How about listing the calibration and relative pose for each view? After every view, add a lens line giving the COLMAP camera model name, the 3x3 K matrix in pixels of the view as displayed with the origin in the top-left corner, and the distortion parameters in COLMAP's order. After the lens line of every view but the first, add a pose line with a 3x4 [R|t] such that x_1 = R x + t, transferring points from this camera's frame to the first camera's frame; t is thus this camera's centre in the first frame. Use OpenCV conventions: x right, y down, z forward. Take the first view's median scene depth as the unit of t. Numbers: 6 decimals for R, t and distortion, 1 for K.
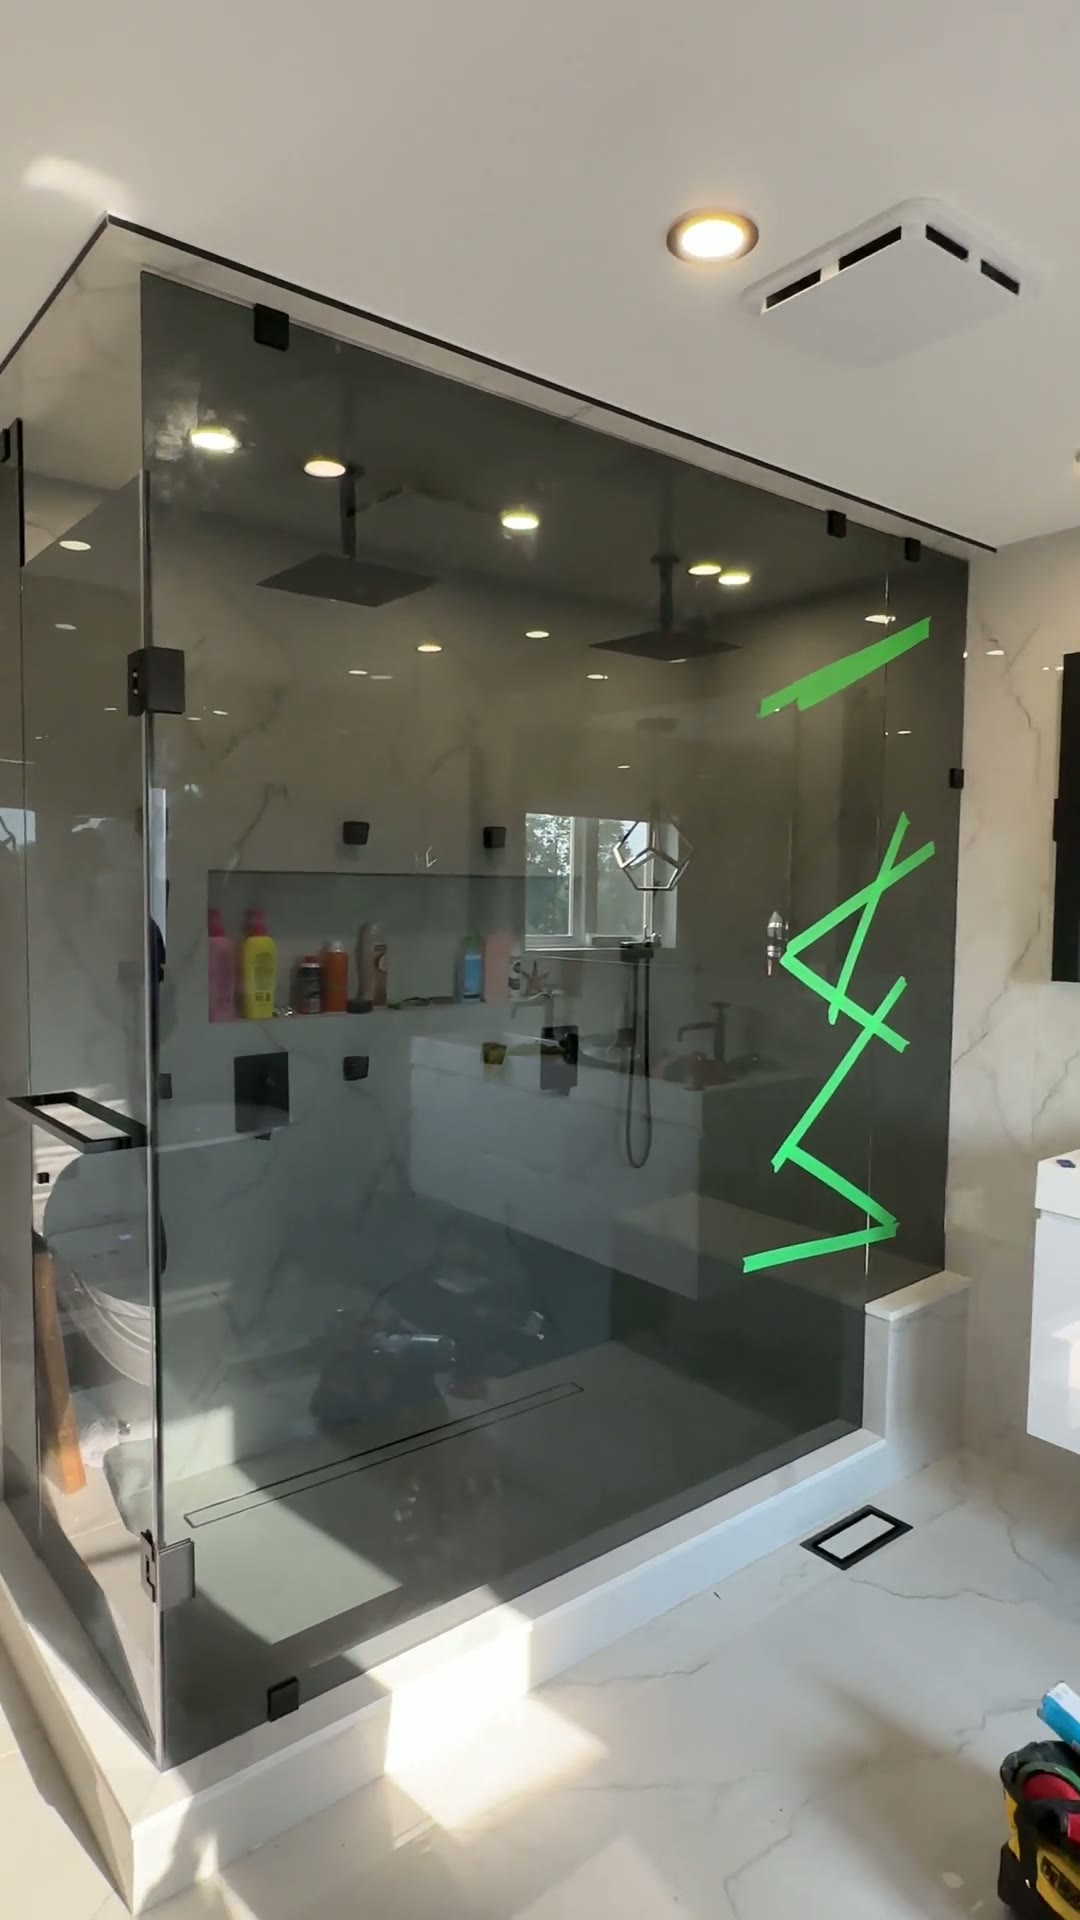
lens RADIAL K [[1112.6, 0, 541.6], [0, 1112.6, 961.4], [0, 0, 1]] dist [-0.003460, -0.000579]
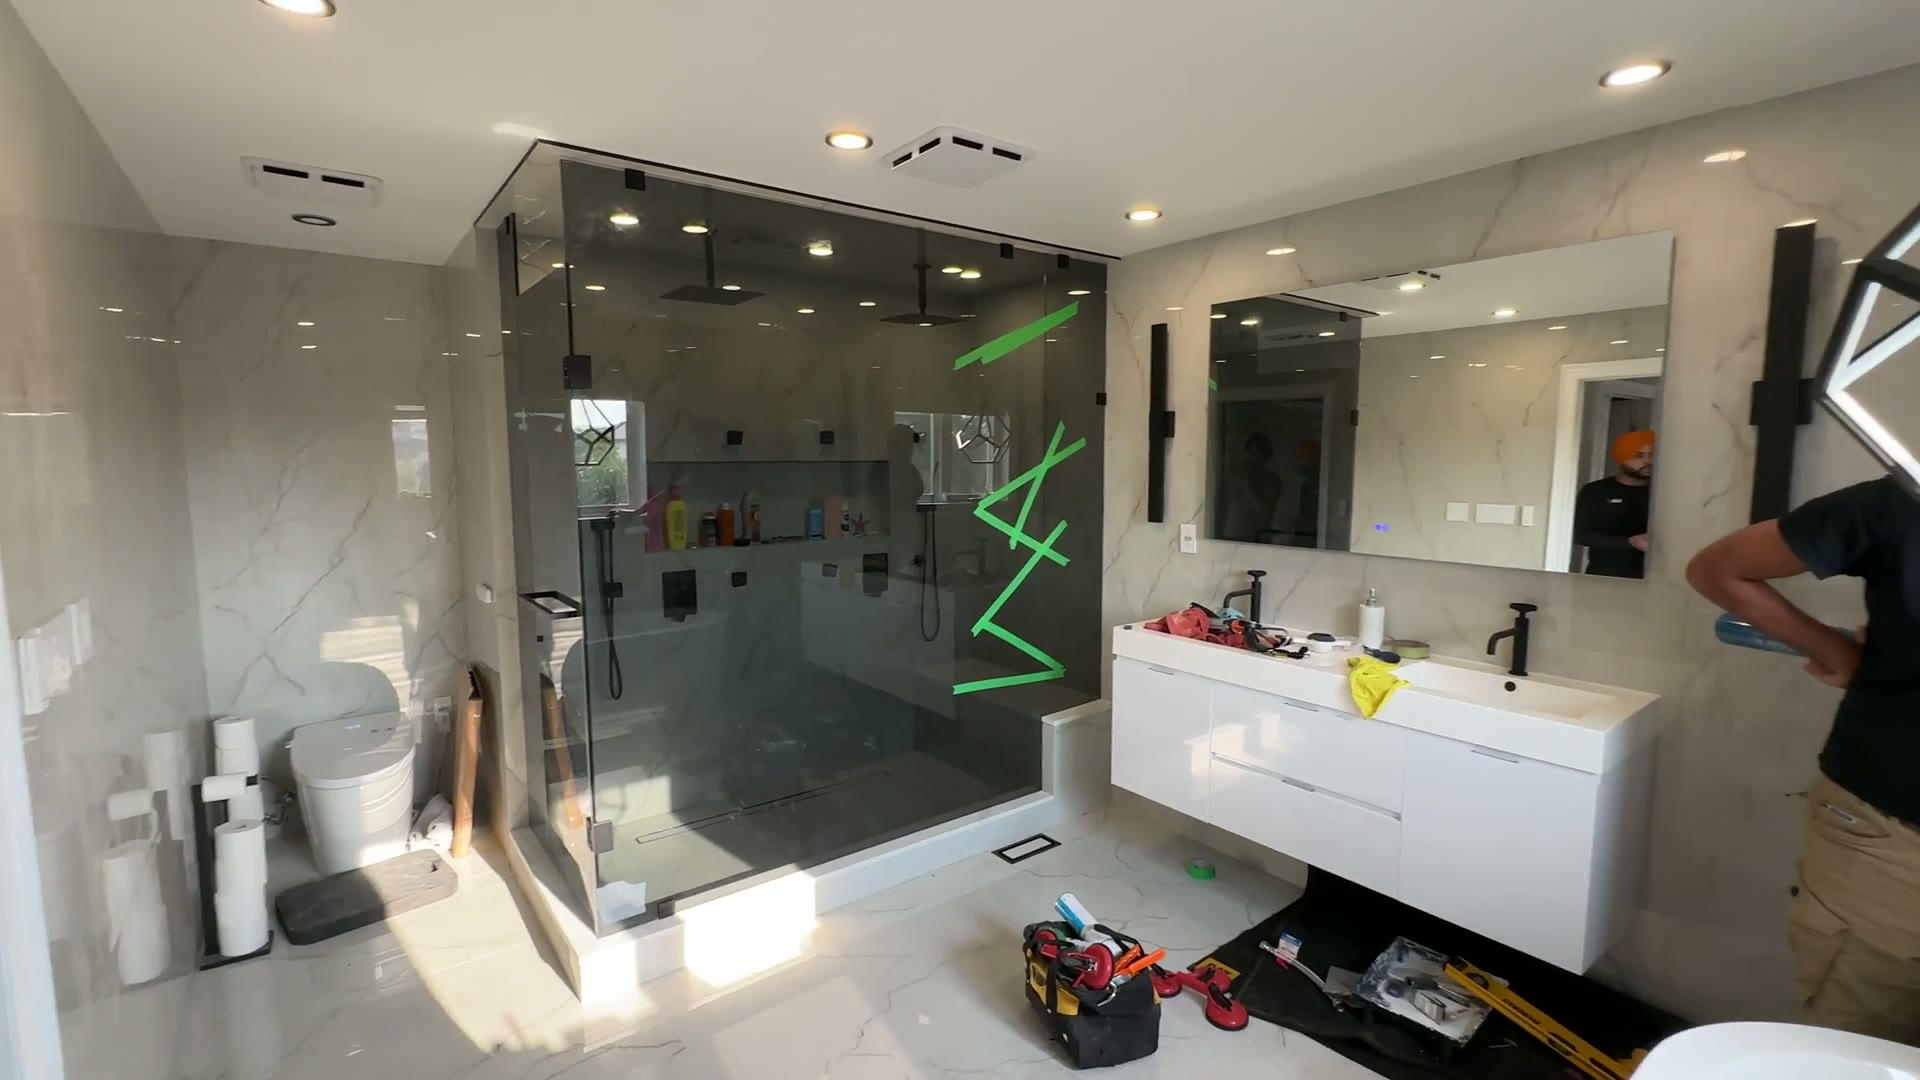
lens RADIAL K [[840.8, 0, 959.2], [0, 840.8, 539.7], [0, 0, 1]] dist [-0.000556, 0.000049]
pose [[0.999740, -0.011153, -0.019877, 0.199421], [0.011846, 0.999314, 0.035090, -0.003727], [0.019472, -0.035316, 0.999186, -0.262595]]
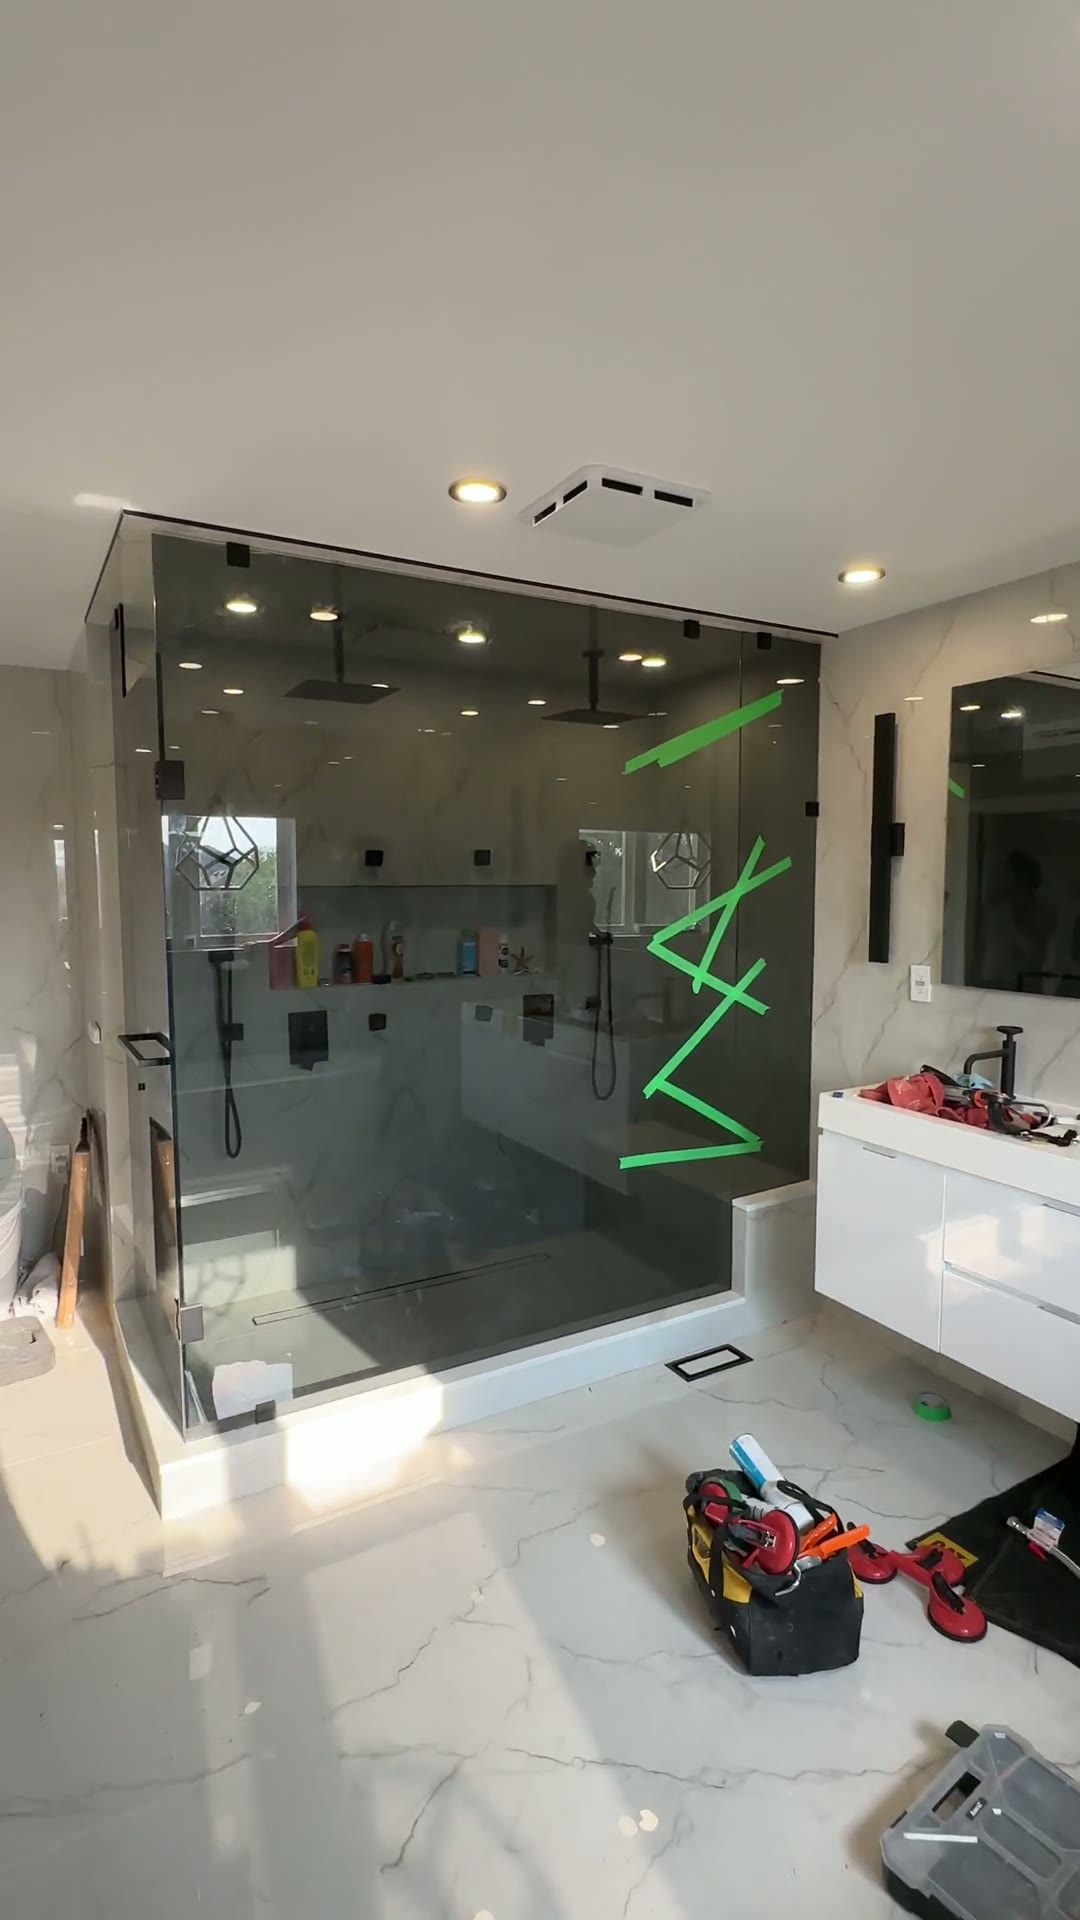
lens RADIAL K [[944.8, 0, 539.7], [0, 944.8, 960.9], [0, 0, 1]] dist [-0.003221, 0.000272]
pose [[0.987307, 0.001024, -0.158820, 0.247456], [0.001883, 0.999833, 0.018153, -0.004861], [0.158812, -0.018222, 0.987141, -0.176280]]
